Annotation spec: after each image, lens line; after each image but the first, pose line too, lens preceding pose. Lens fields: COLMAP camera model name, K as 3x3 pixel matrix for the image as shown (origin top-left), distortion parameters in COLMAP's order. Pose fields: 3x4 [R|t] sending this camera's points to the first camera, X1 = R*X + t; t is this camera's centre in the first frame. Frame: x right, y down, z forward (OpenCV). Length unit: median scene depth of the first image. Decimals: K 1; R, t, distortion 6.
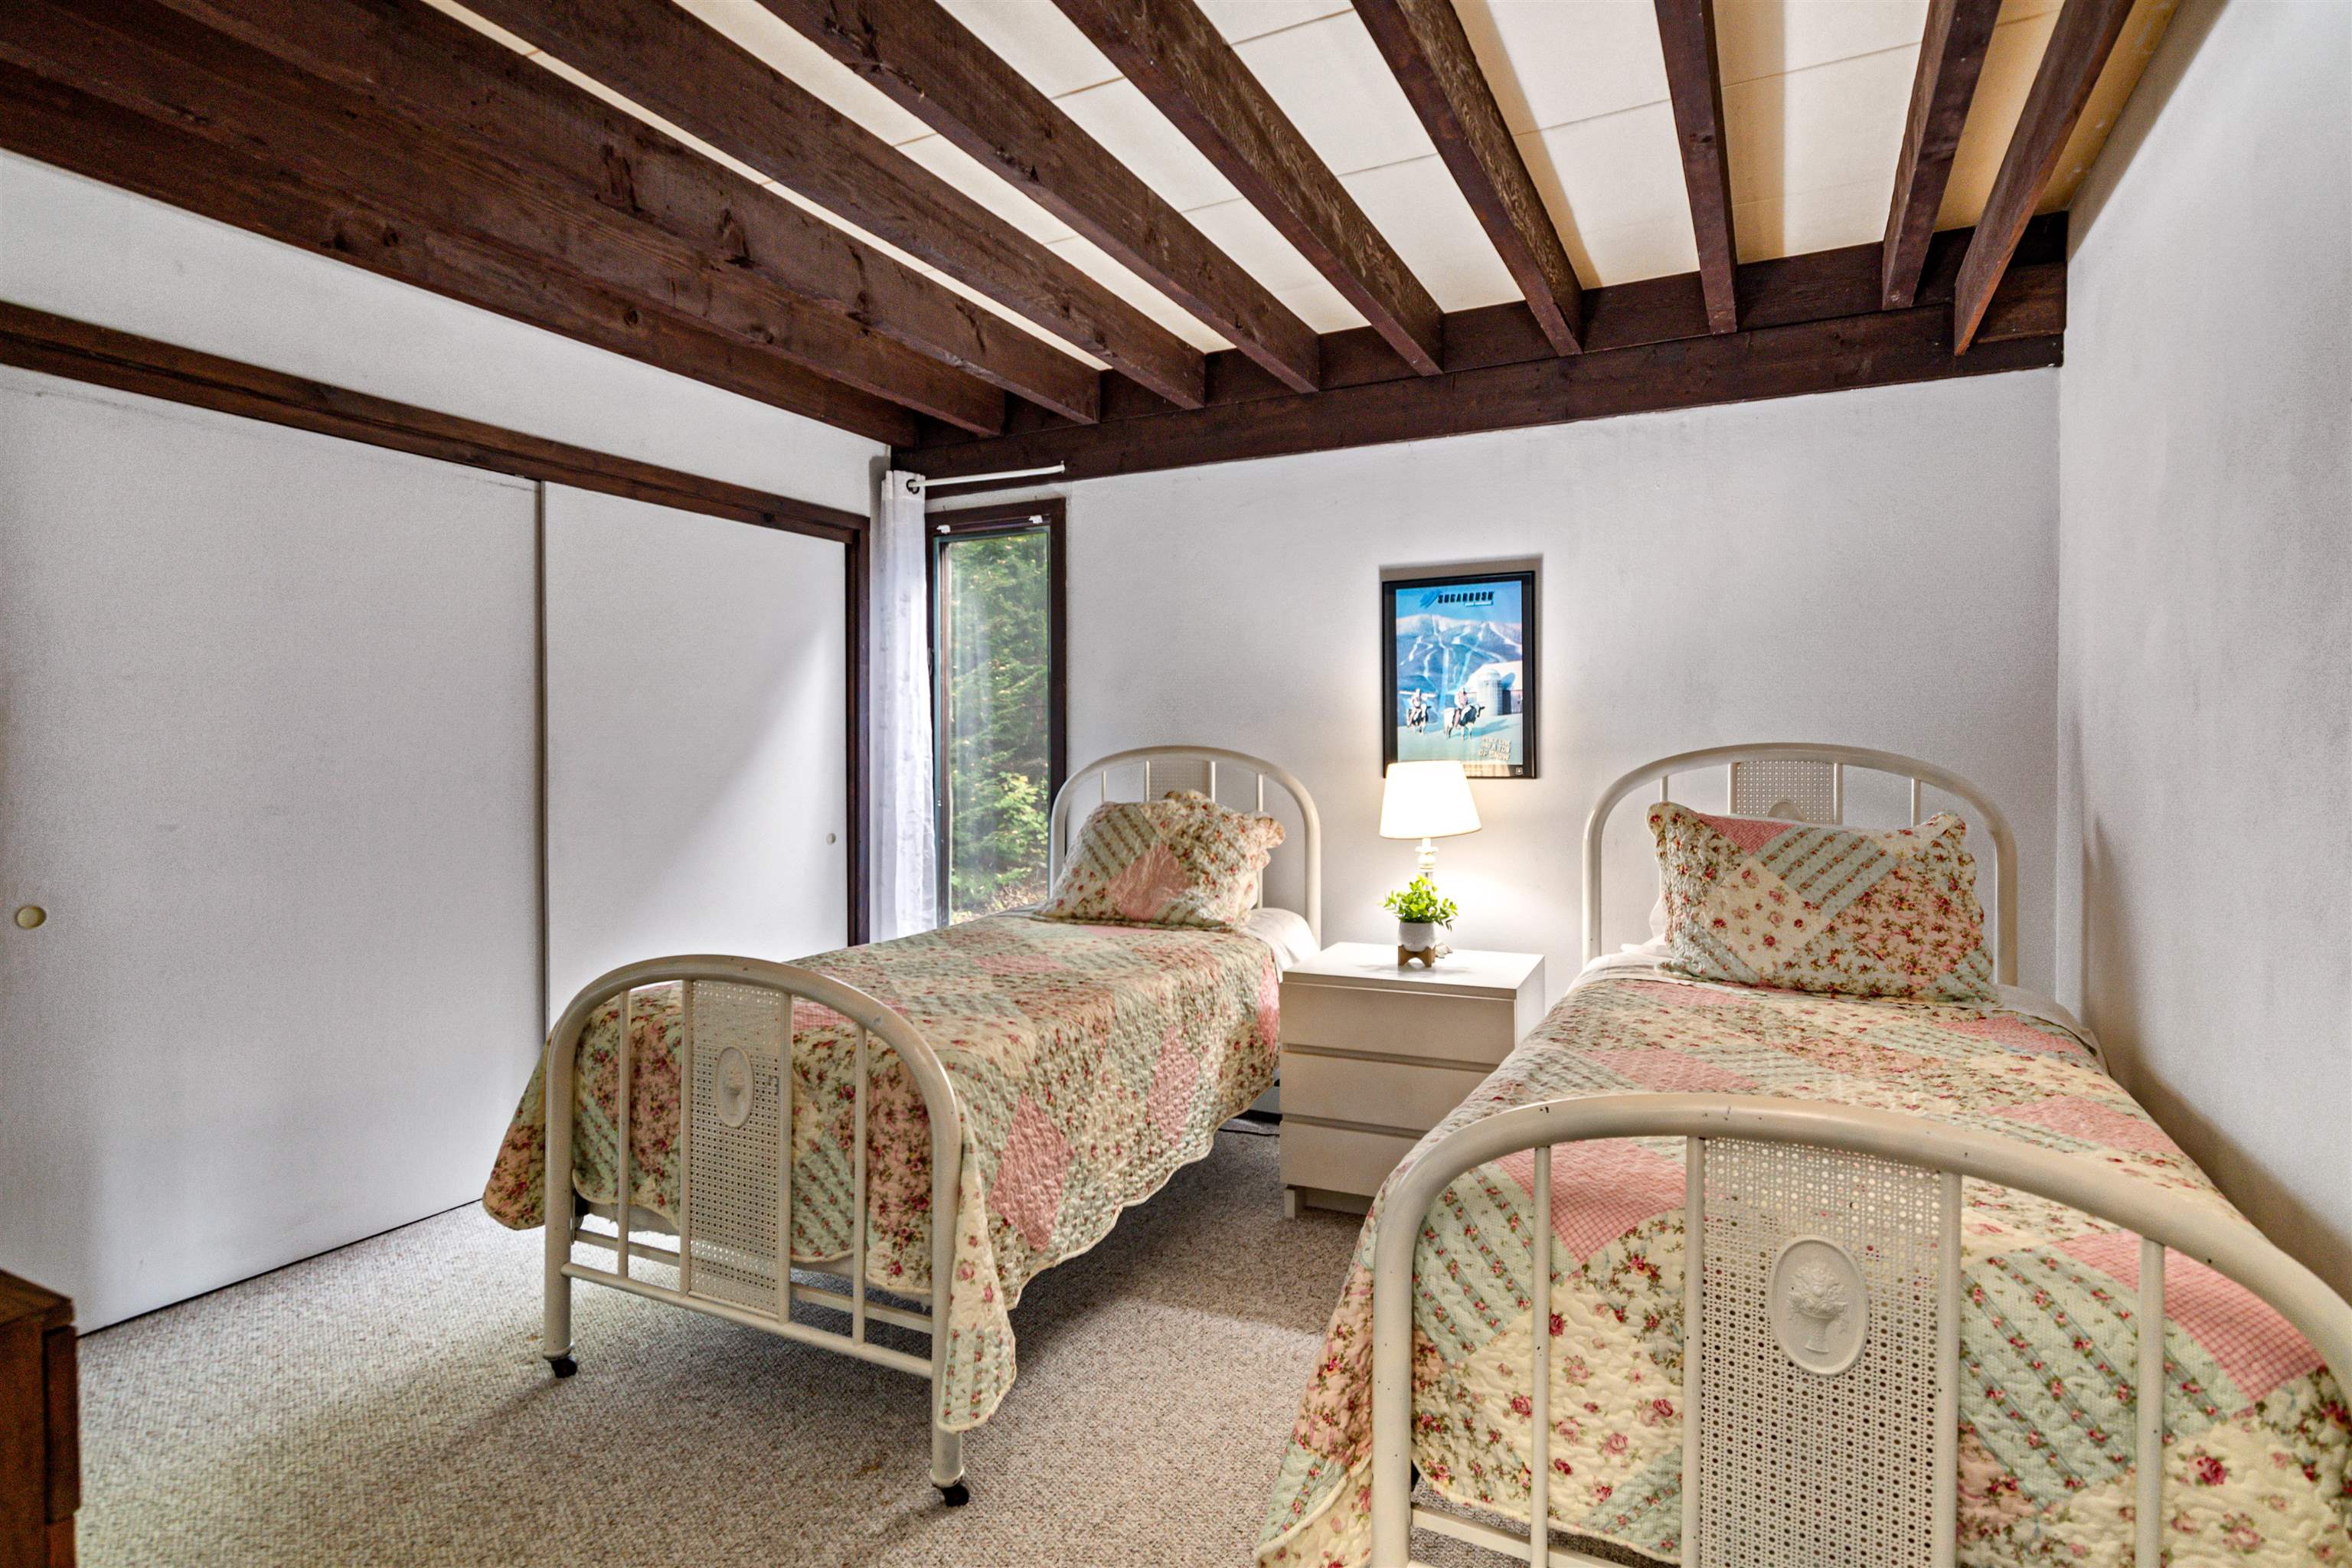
lens RADIAL K [[1213.0, 0, 1195.7], [0, 1213.0, 745.4], [0, 0, 1]] dist [0.001439, -0.000288]
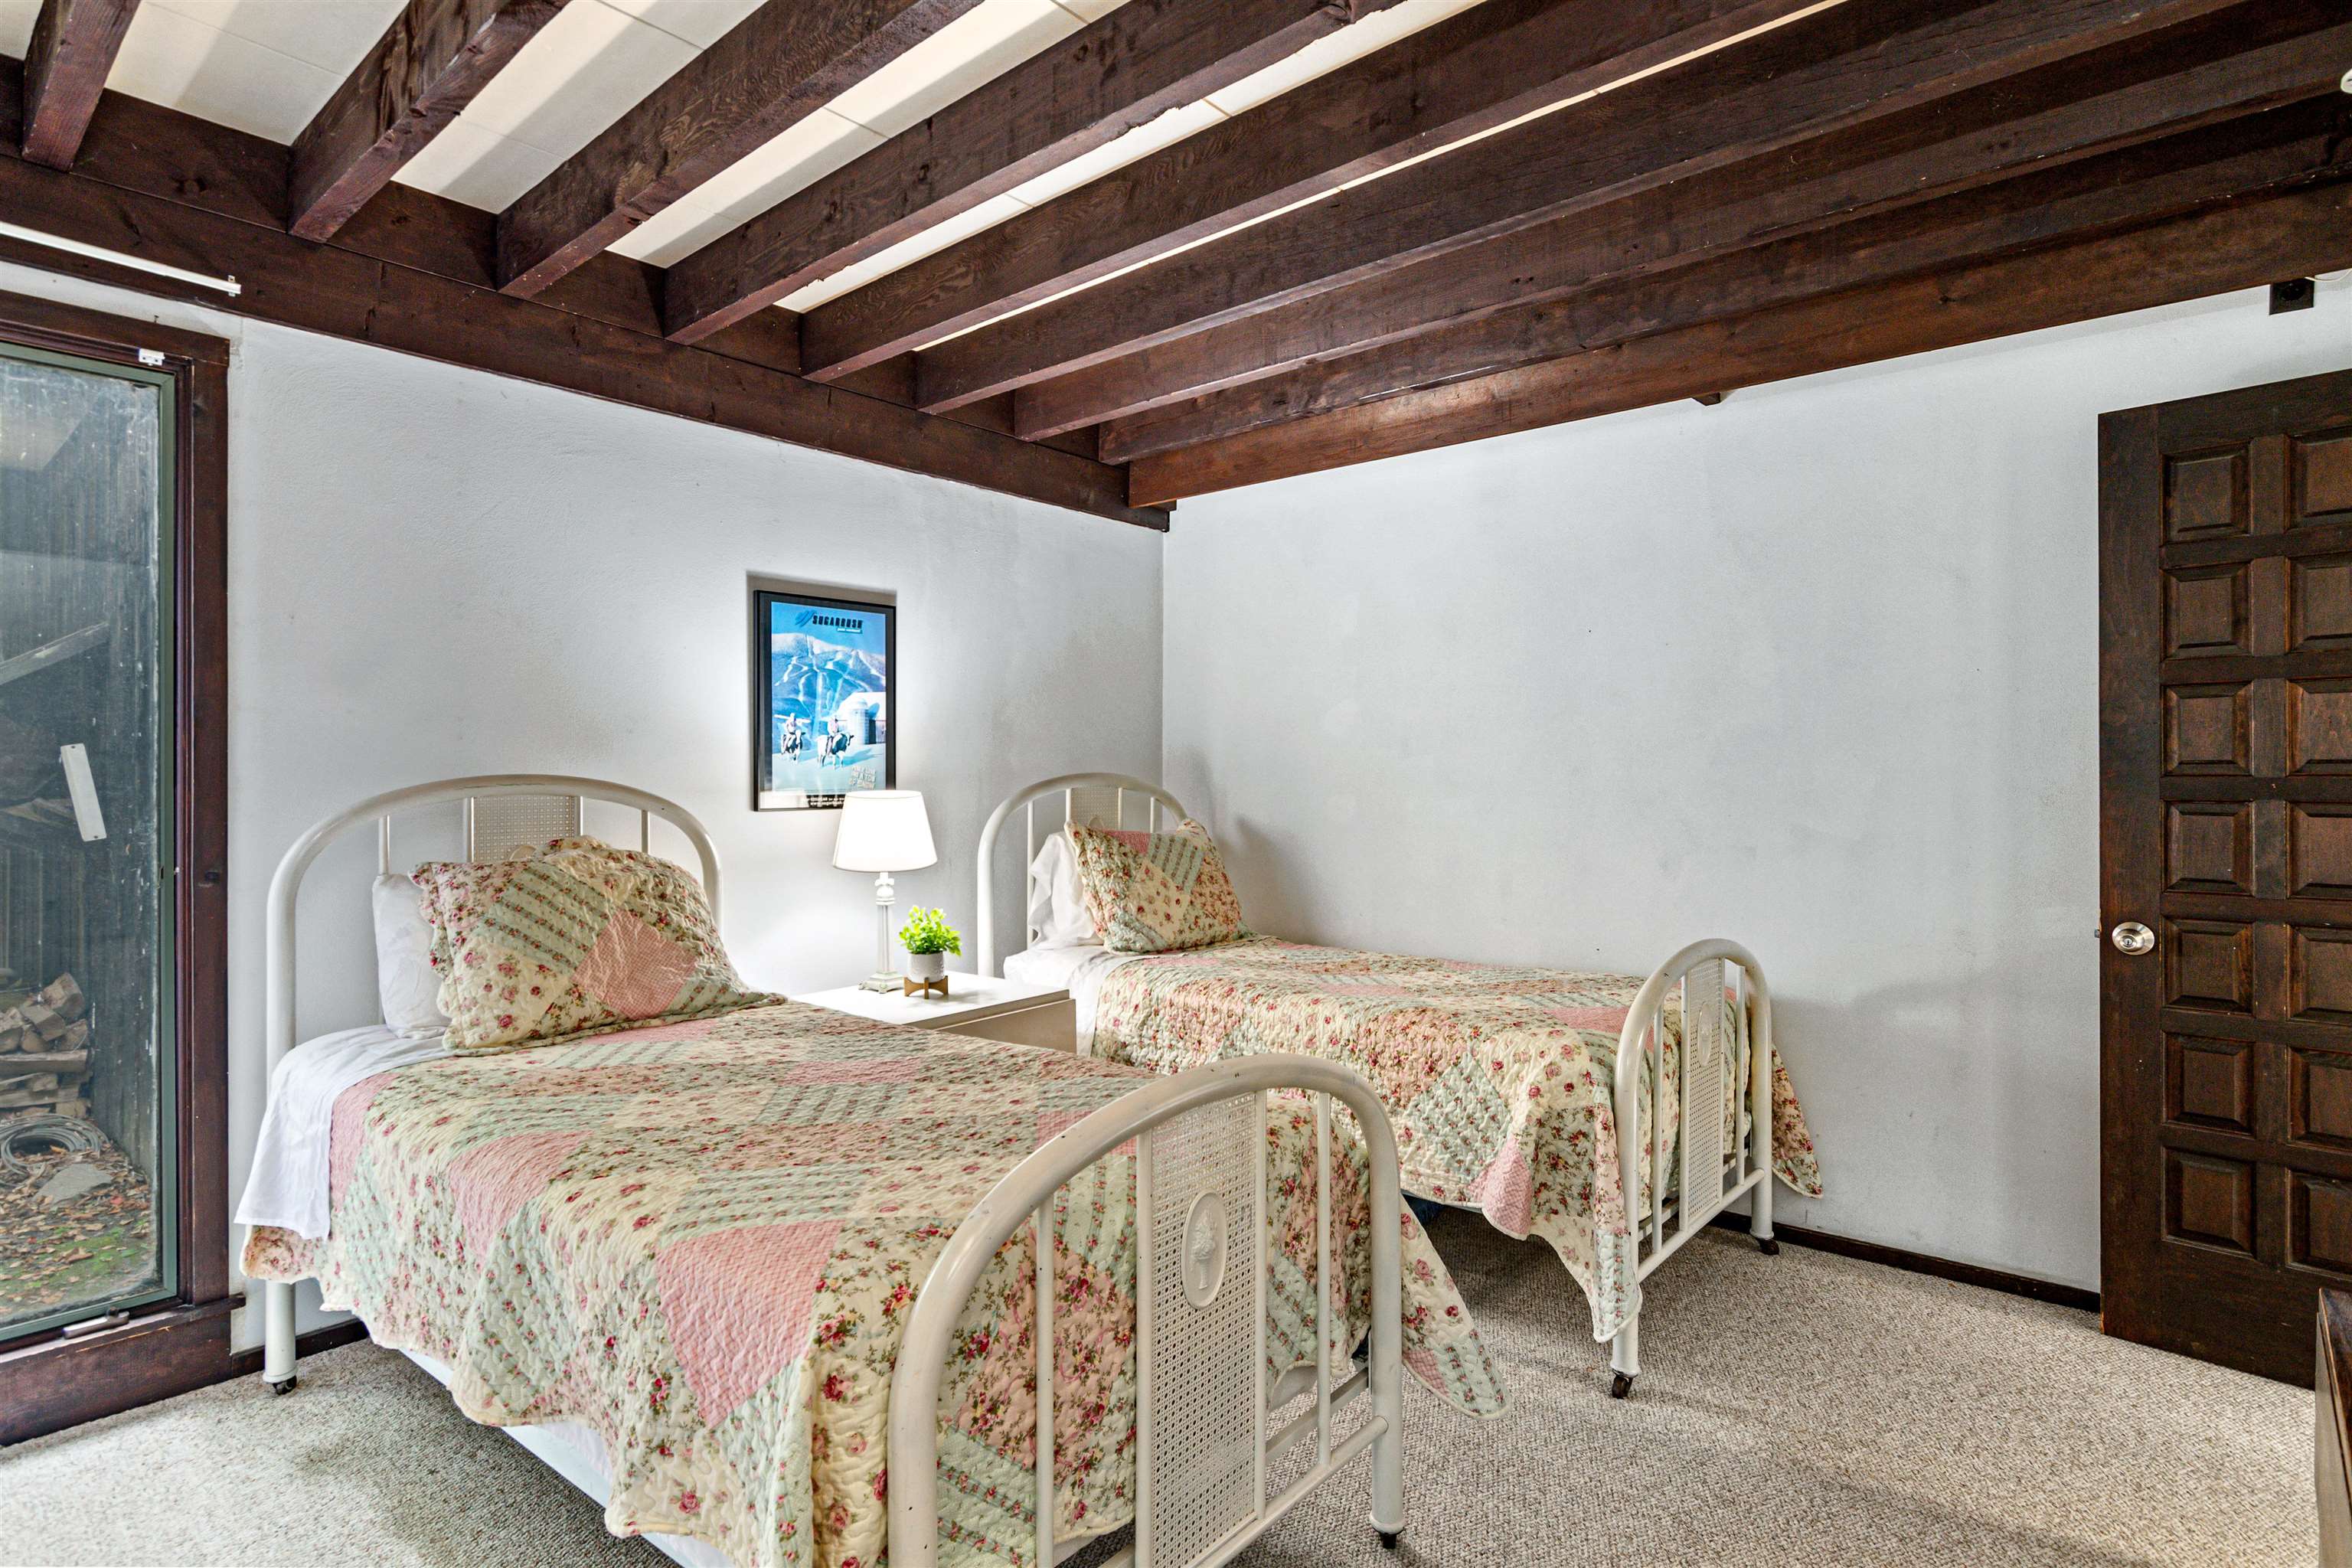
lens RADIAL K [[1195.5, 0, 1183.2], [0, 1195.5, 780.6], [0, 0, 1]] dist [-0.021539, 0.006567]
pose [[0.235036, -0.002868, 0.971982, -0.641875], [0.002297, 0.999994, 0.002395, 0.002977], [-0.971984, 0.001670, 0.235042, 0.513082]]
